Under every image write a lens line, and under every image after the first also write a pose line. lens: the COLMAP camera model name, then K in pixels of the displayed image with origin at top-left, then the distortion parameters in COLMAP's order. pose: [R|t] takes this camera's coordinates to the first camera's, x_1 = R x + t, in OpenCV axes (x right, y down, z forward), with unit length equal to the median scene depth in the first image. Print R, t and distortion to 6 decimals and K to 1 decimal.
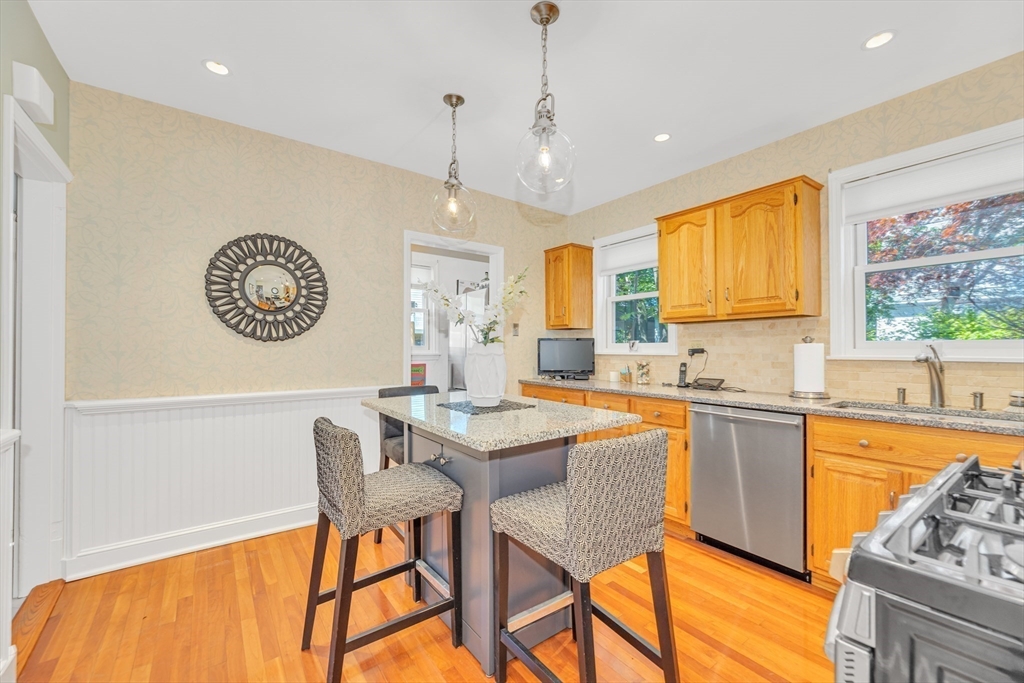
lens RADIAL K [[413.3, 0, 510.1], [0, 413.3, 345.2], [0, 0, 1]] dist [0.001372, -0.000446]
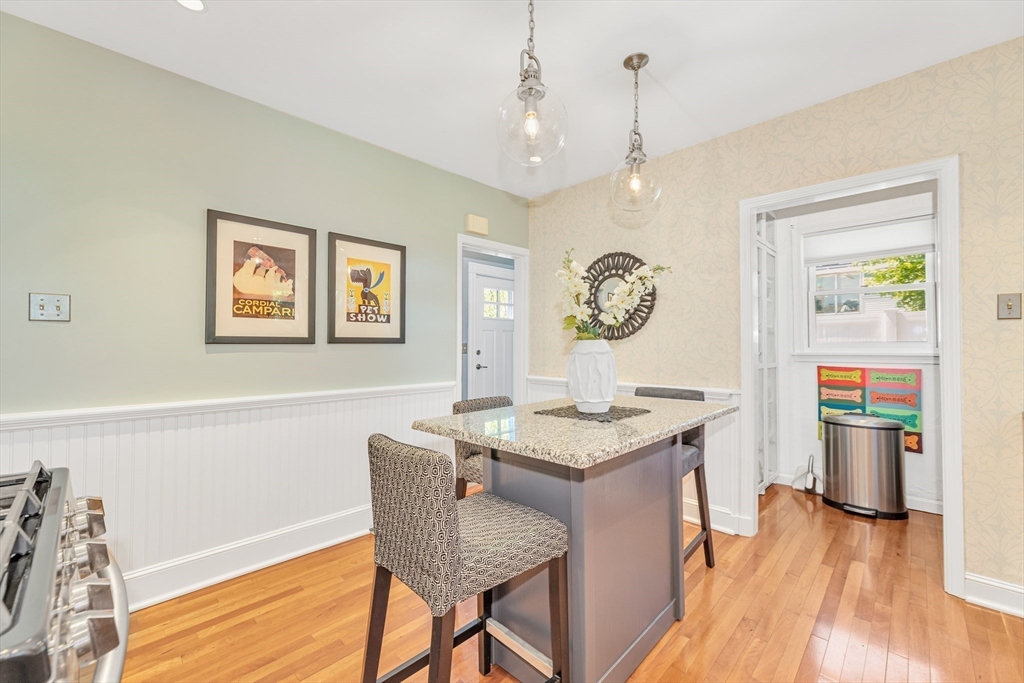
lens RADIAL K [[413.3, 0, 512.9], [0, 413.3, 341.1], [0, 0, 1]] dist [0.001372, -0.000446]
pose [[0.169745, -0.014658, -0.985379, 0.556138], [0.005178, 0.999889, -0.013982, 0.009378], [0.985474, -0.002729, 0.169802, 0.487007]]
